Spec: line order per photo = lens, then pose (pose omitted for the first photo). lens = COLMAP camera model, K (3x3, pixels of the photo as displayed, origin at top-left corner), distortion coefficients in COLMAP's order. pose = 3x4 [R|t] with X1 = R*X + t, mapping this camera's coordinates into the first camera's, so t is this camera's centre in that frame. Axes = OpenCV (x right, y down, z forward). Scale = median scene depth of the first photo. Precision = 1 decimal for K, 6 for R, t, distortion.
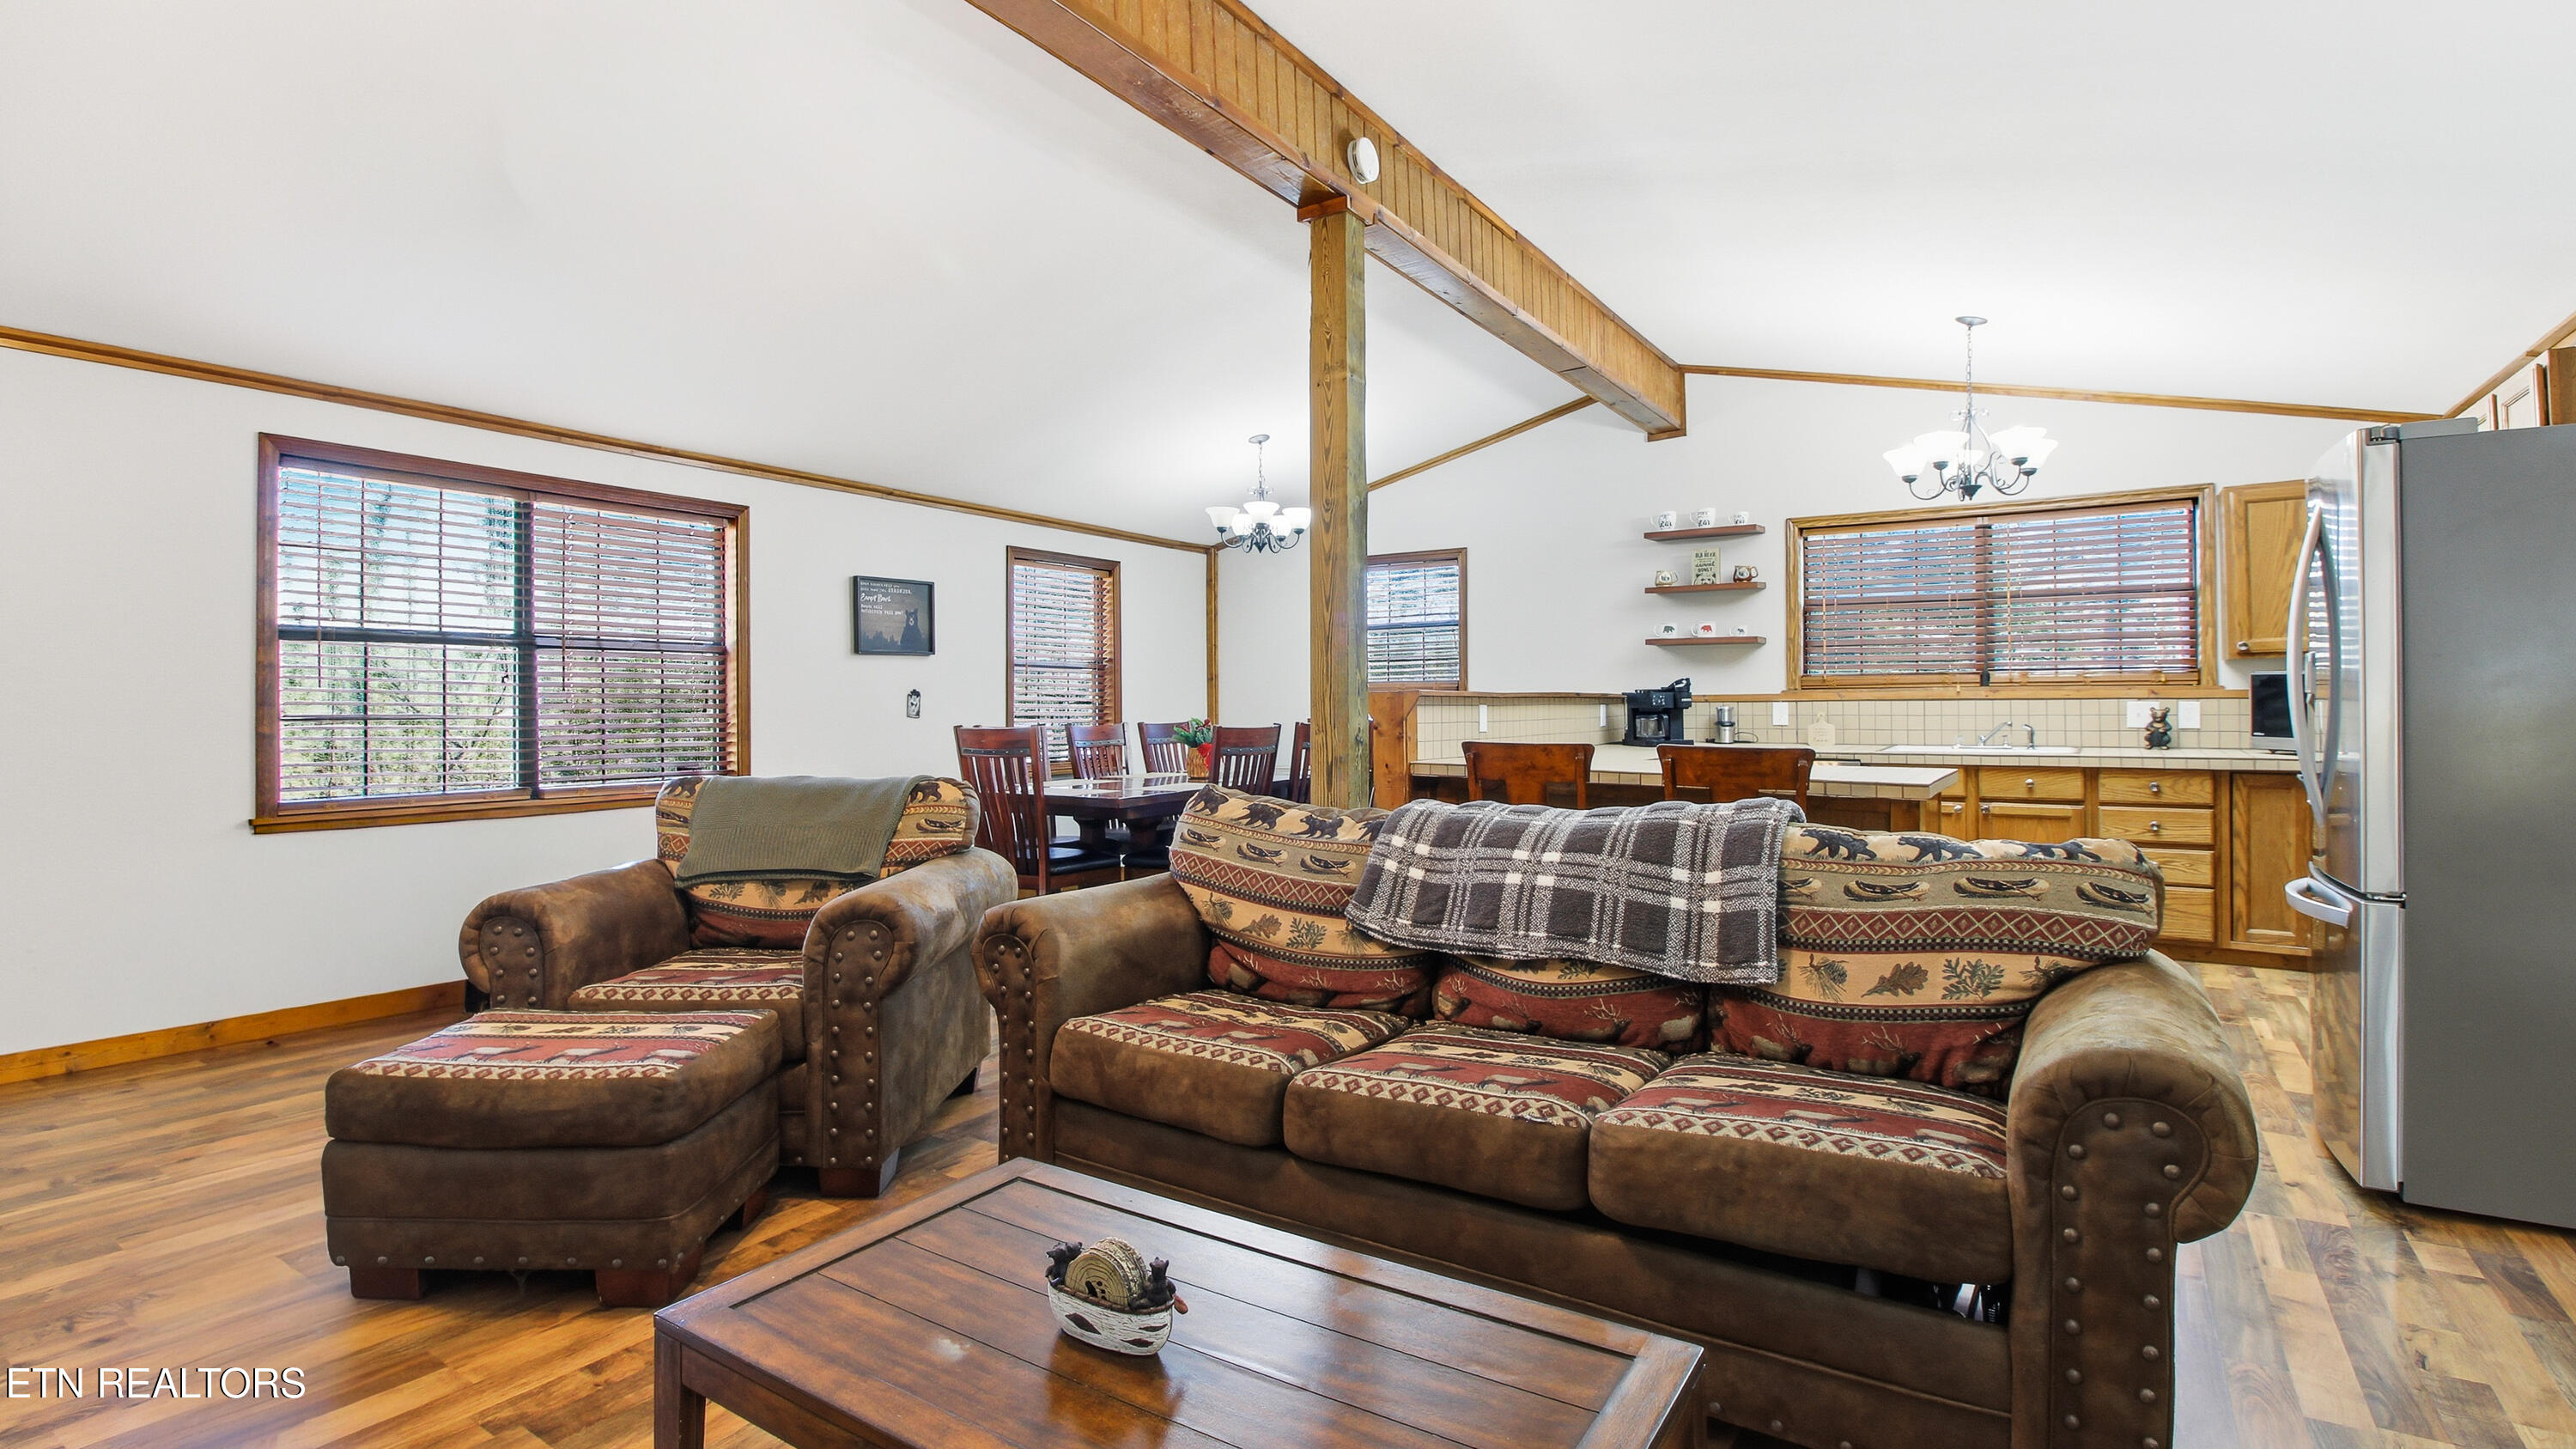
lens RADIAL K [[1206.2, 0, 1287.1], [0, 1206.2, 716.9], [0, 0, 1]] dist [-0.000457, -0.016763]
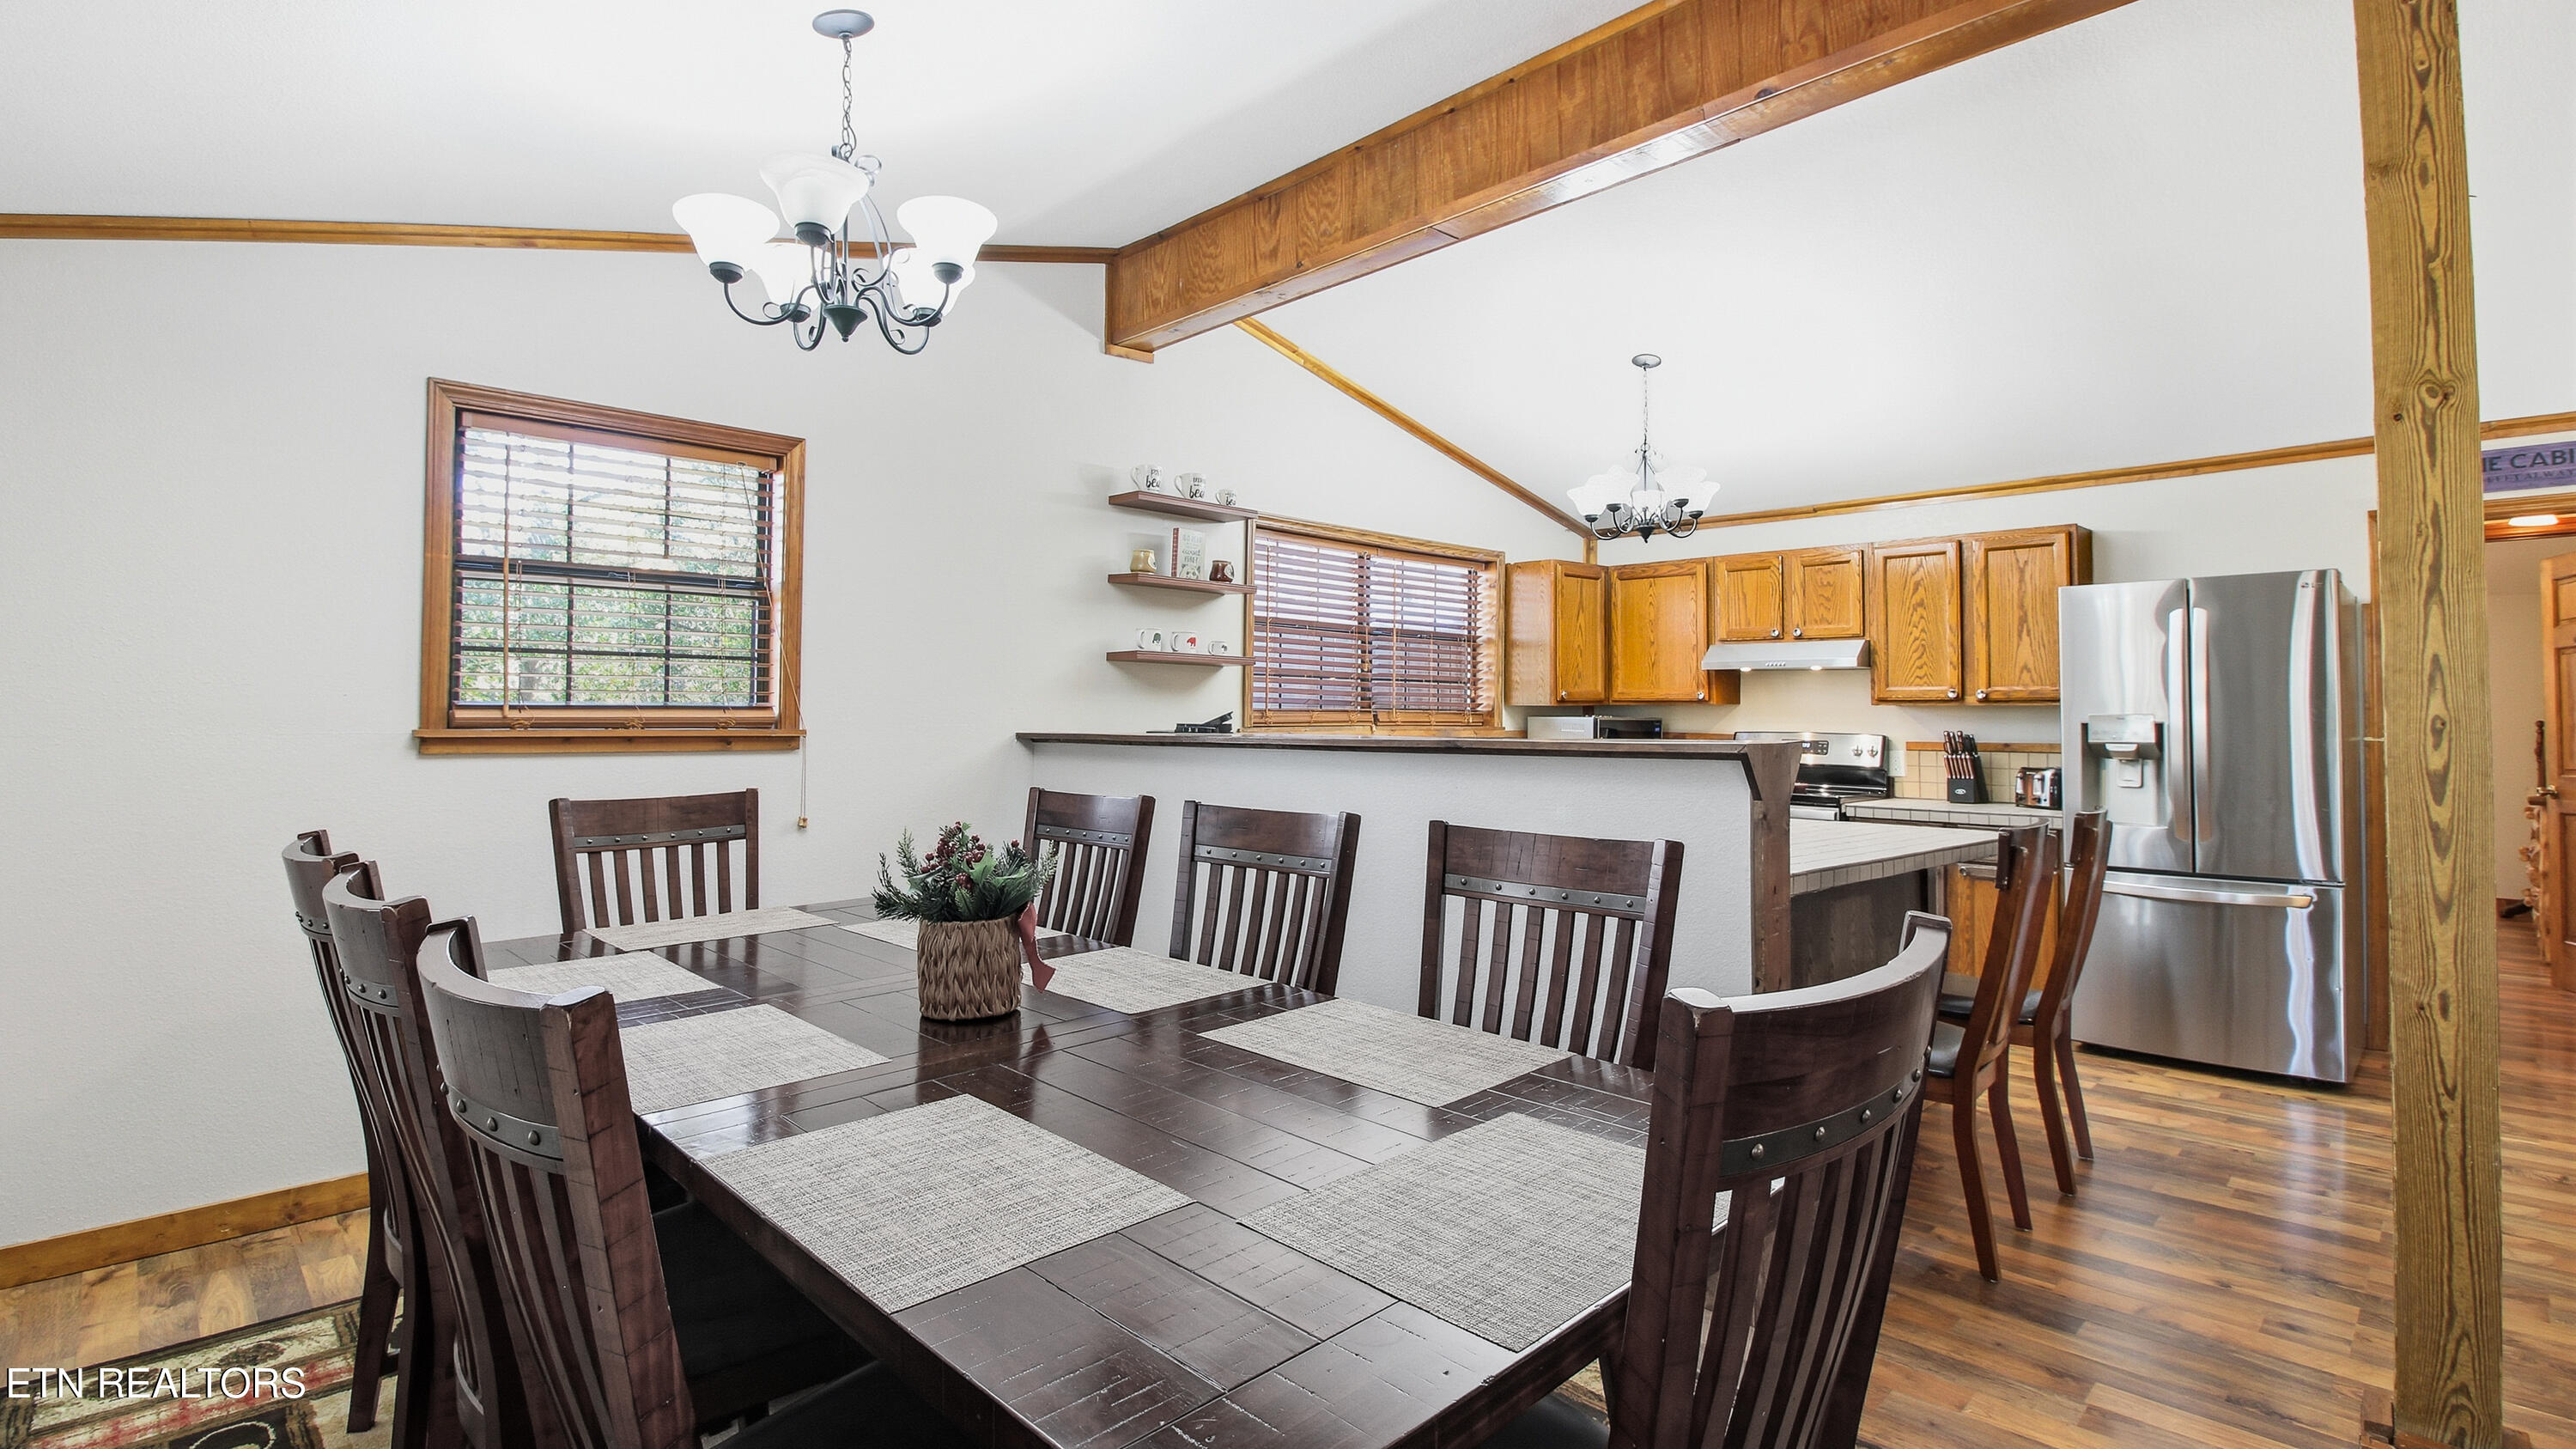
lens RADIAL K [[1167.7, 0, 1353.0], [0, 1167.7, 733.0], [0, 0, 1]] dist [-0.000115, -0.000030]
pose [[0.182150, 0.001003, 0.983270, -0.356284], [0.016438, 0.999857, -0.004065, -0.015530], [-0.983133, 0.016903, 0.182108, 0.867413]]
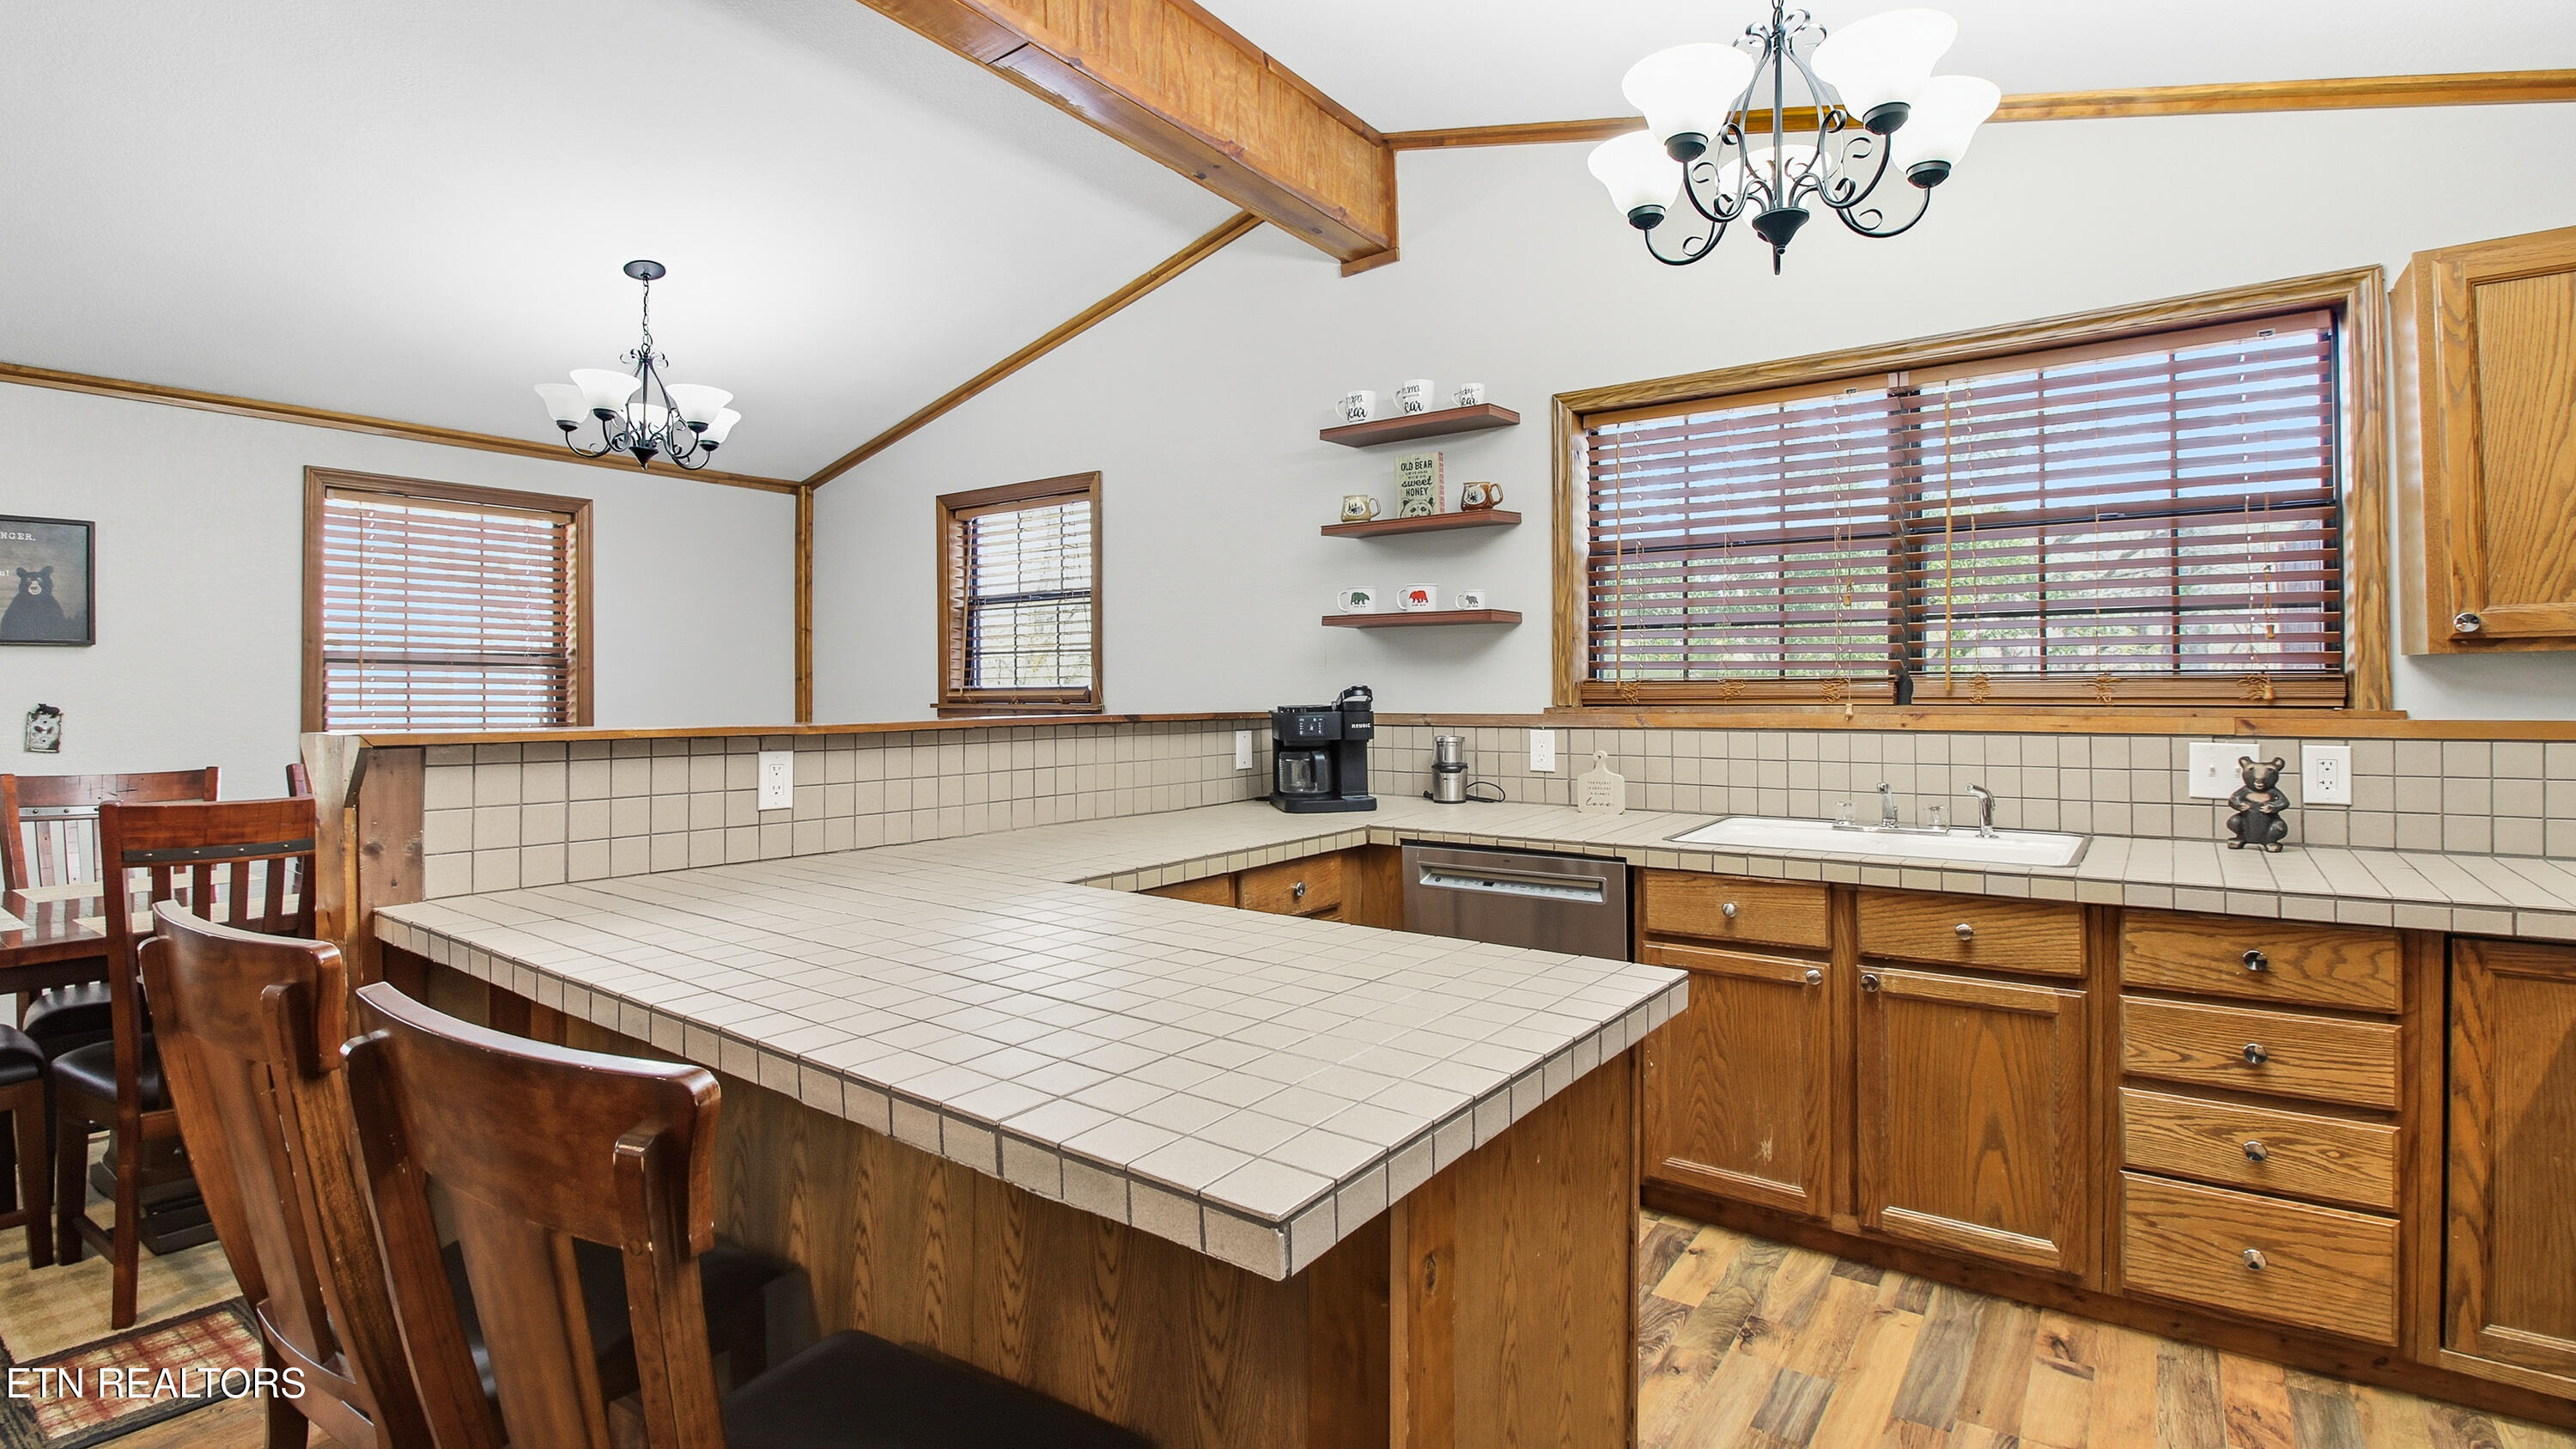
lens RADIAL K [[1200.4, 0, 1297.6], [0, 1200.4, 699.4], [0, 0, 1]] dist [-0.001294, -0.014392]
pose [[0.999418, 0.001126, -0.034093, 0.343927], [-0.001245, 0.999993, -0.003471, -0.025827], [0.034088, 0.003512, 0.999413, 0.488631]]
